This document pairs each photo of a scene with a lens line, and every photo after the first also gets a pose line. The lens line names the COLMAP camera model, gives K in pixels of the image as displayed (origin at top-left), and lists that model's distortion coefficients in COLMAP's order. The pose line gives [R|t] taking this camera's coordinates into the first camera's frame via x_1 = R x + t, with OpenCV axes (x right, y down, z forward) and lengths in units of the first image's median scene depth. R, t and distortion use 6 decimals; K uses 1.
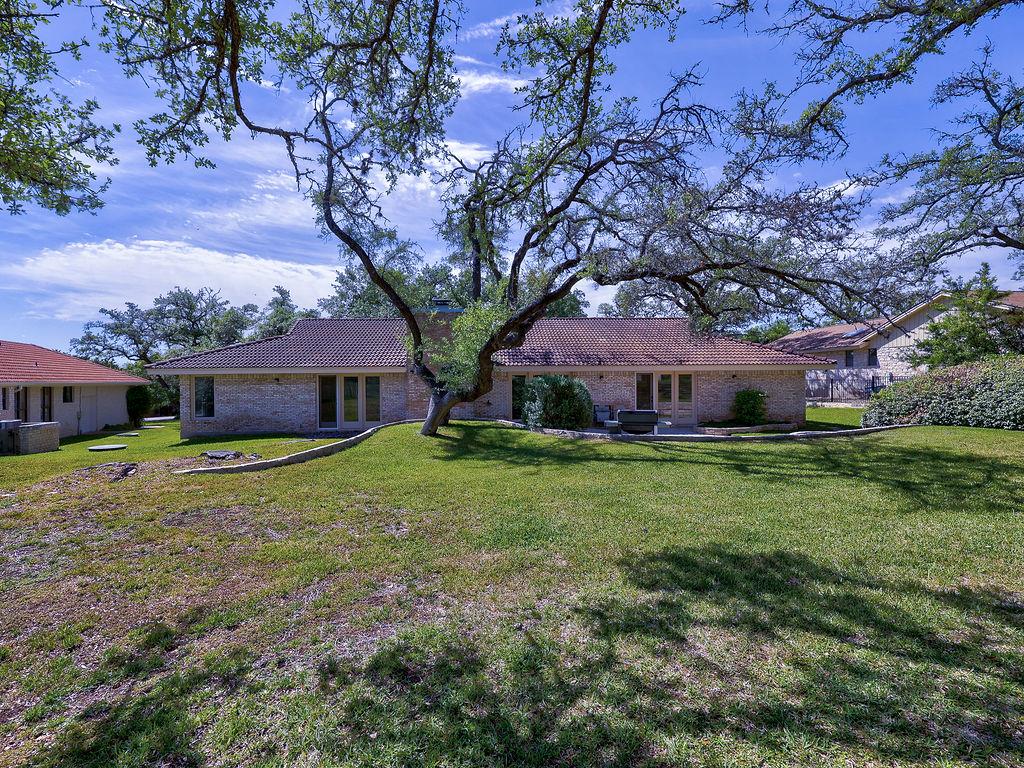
lens RADIAL K [[461.6, 0, 511.3], [0, 461.6, 383.6], [0, 0, 1]] dist [0.002541, 0.000151]
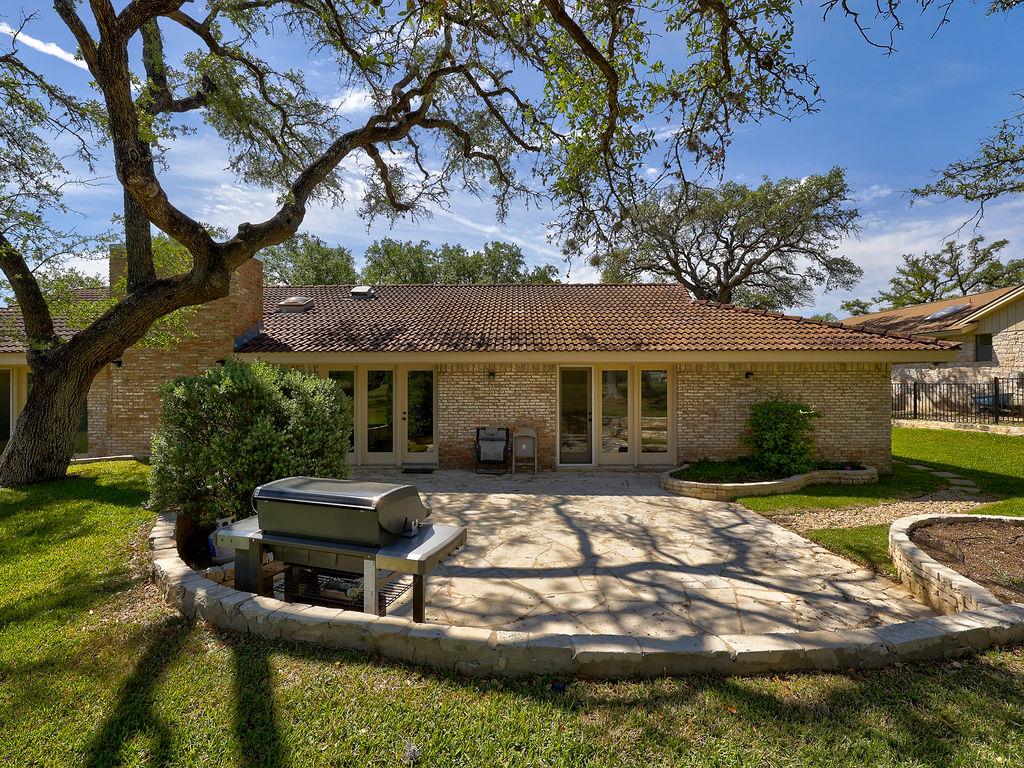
lens RADIAL K [[461.6, 0, 512.9], [0, 461.6, 383.7], [0, 0, 1]] dist [0.002541, 0.000151]
pose [[0.998706, 0.005662, -0.050543, 0.244957], [-0.006121, 0.999941, -0.008934, 0.000839], [0.050490, 0.009232, 0.998682, 0.469653]]
